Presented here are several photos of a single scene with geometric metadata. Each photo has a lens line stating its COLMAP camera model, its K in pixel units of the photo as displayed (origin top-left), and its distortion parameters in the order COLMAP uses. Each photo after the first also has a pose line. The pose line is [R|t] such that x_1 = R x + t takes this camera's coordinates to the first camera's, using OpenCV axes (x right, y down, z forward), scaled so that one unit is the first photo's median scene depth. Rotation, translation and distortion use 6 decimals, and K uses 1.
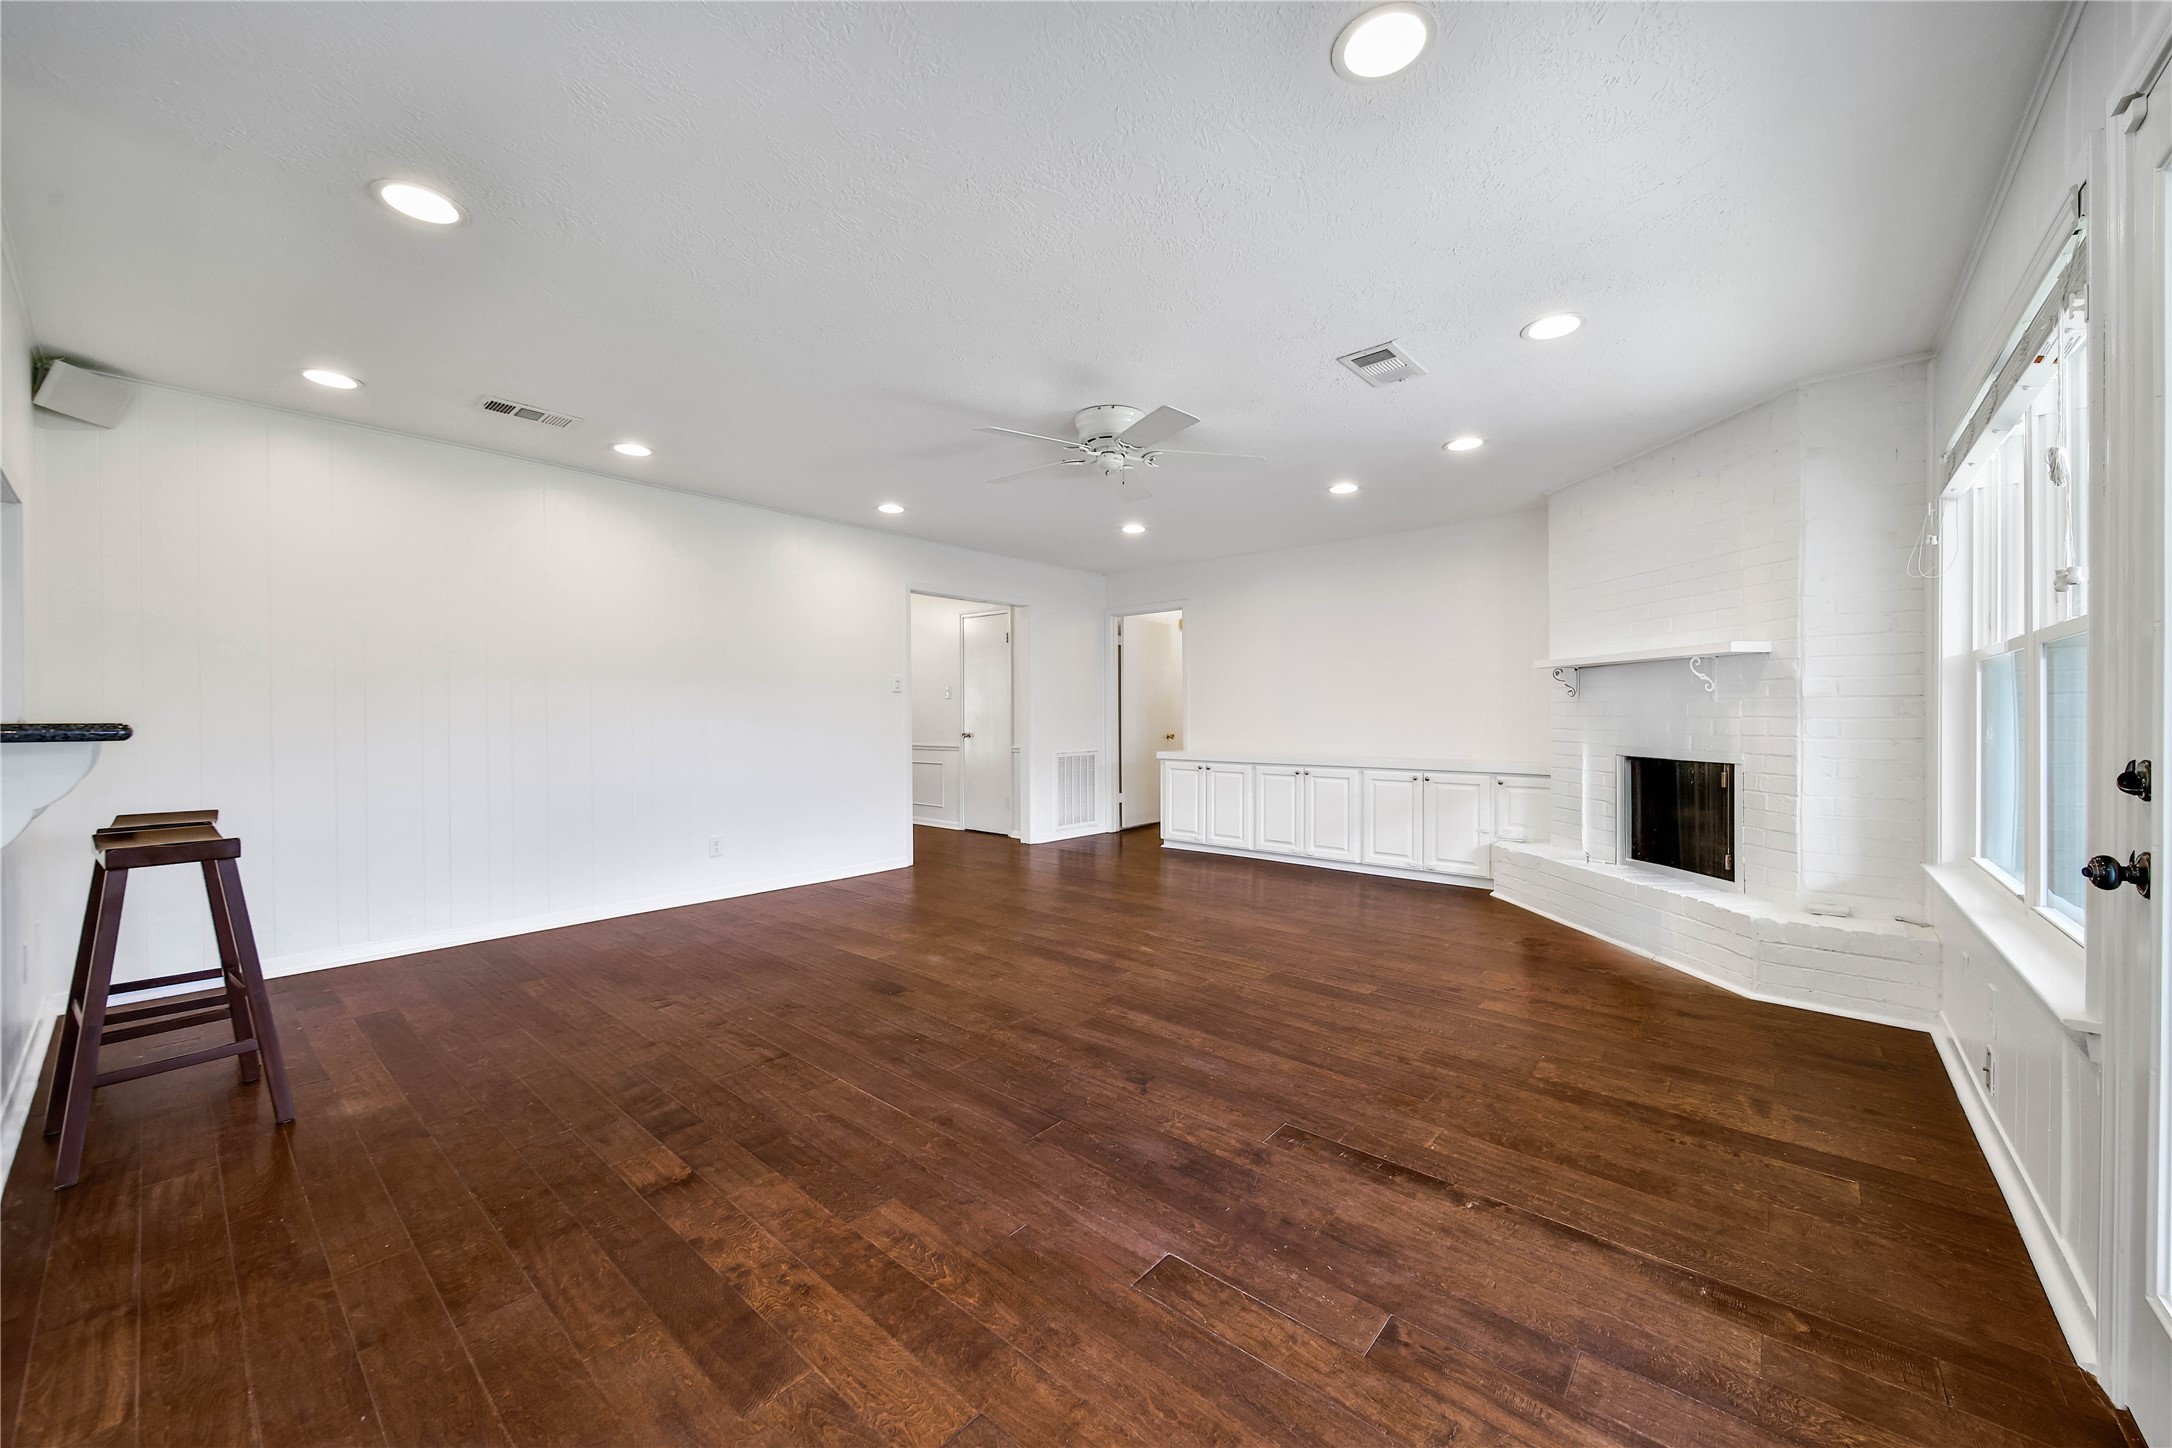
lens RADIAL K [[823.8, 0, 1098.4], [0, 823.8, 719.9], [0, 0, 1]] dist [-0.000396, -0.001953]
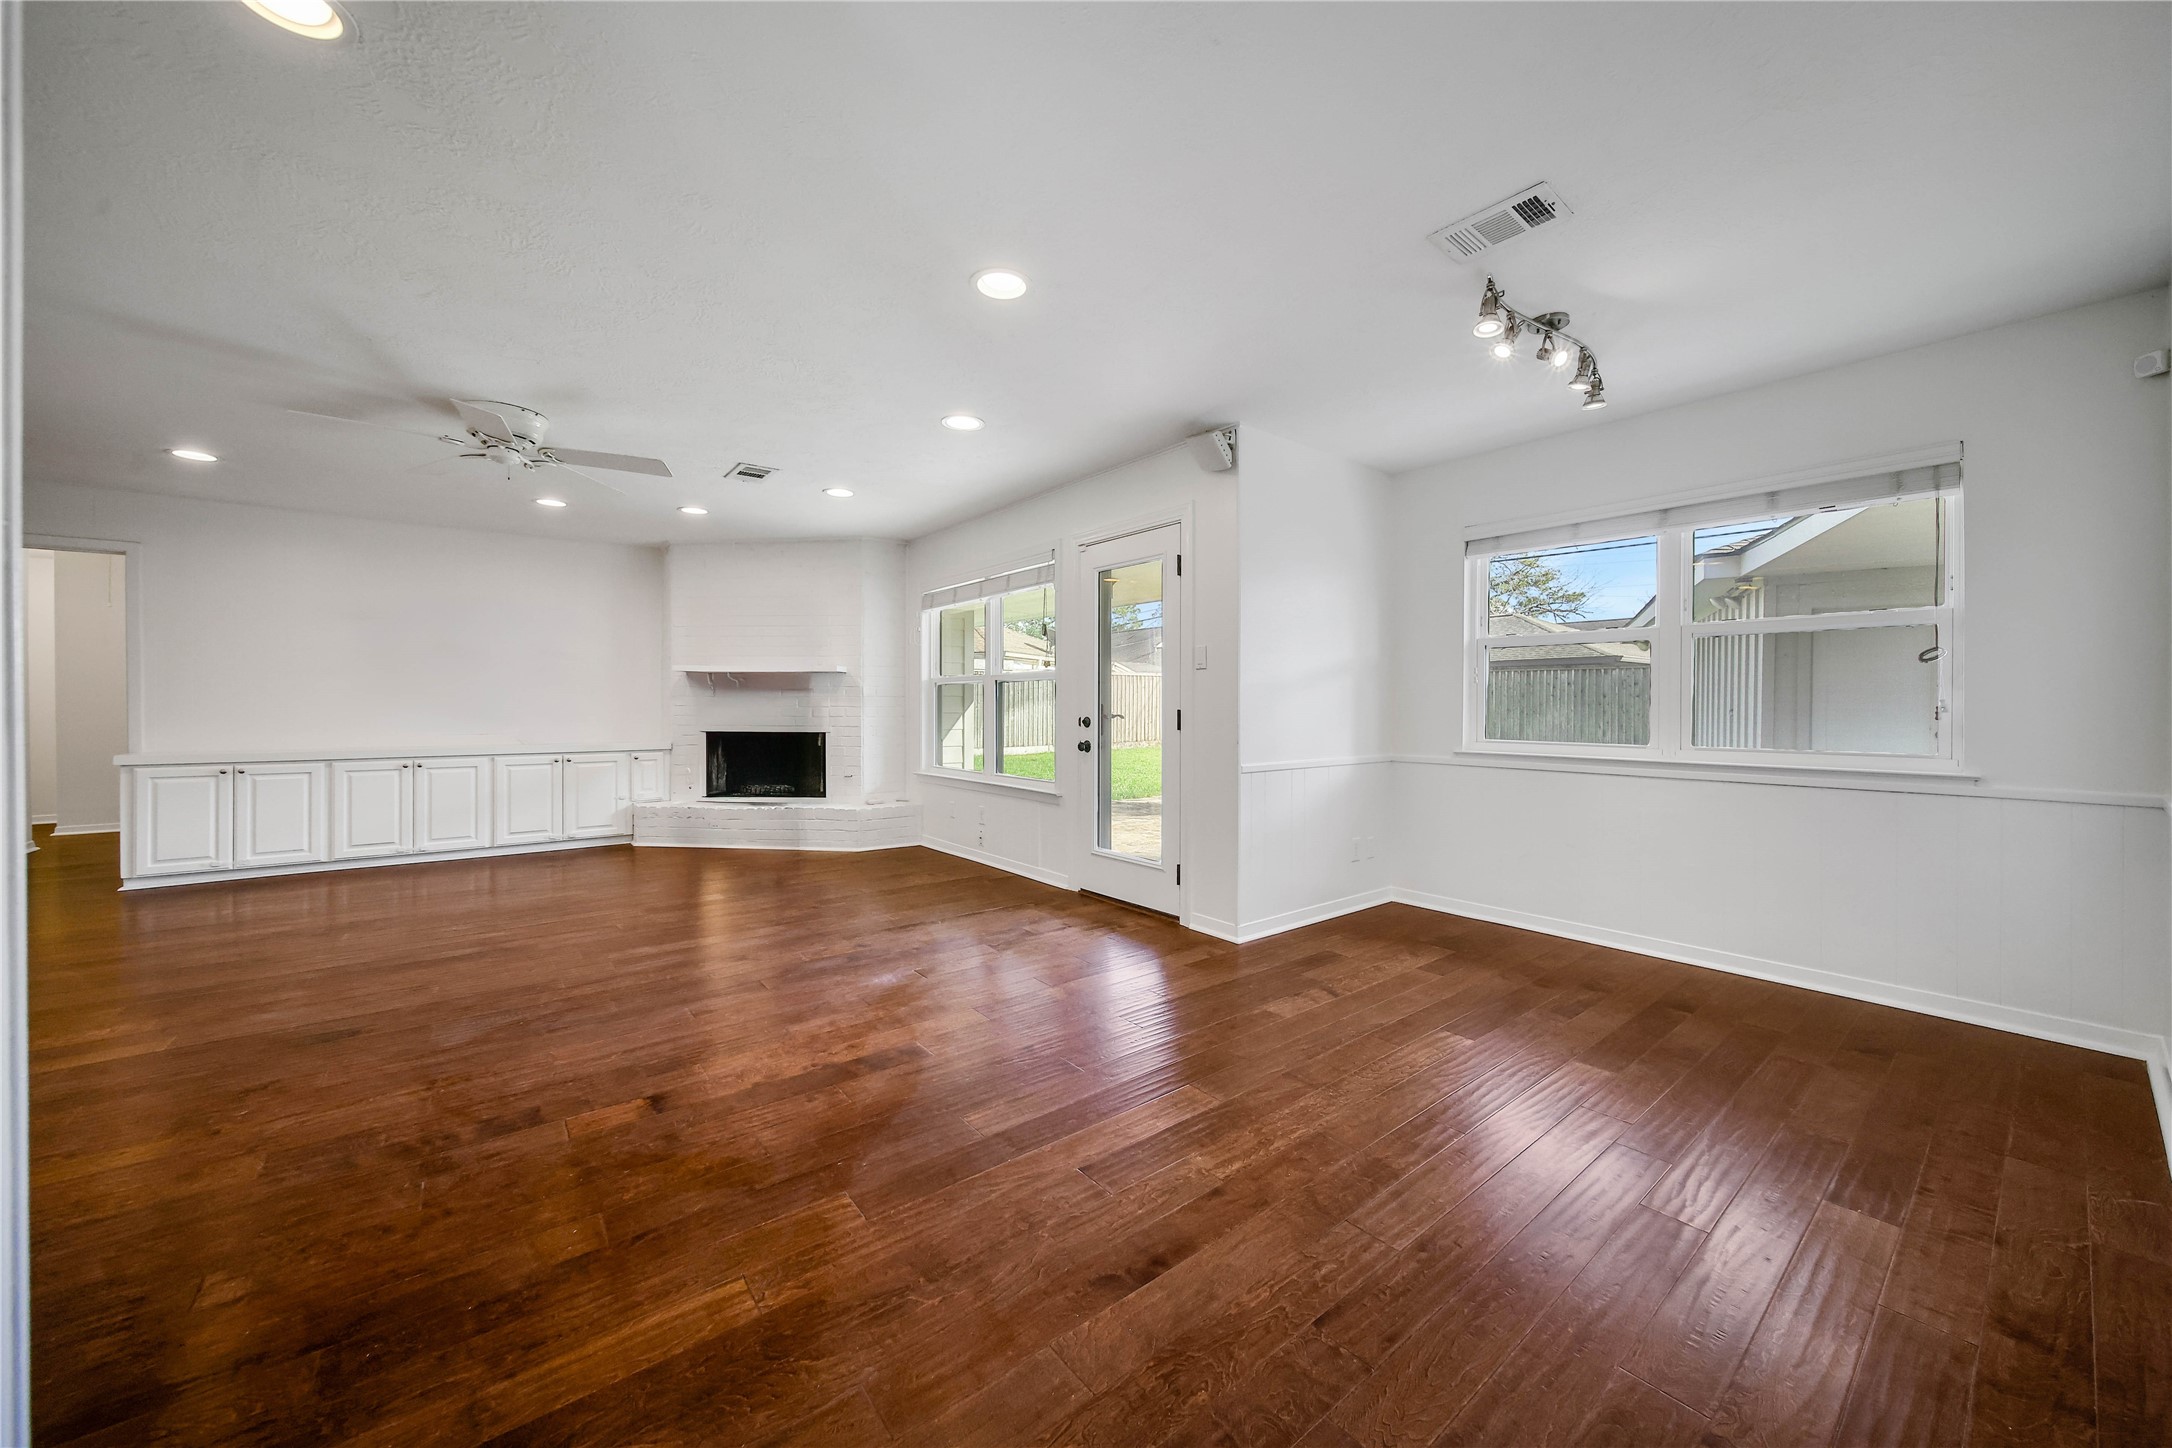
lens RADIAL K [[823.8, 0, 1098.4], [0, 823.8, 719.9], [0, 0, 1]] dist [-0.000396, -0.001953]
pose [[0.166124, -0.016236, 0.985971, -0.986997], [0.004149, 0.999867, 0.015766, -0.000236], [-0.986096, 0.001472, 0.166169, 0.112590]]
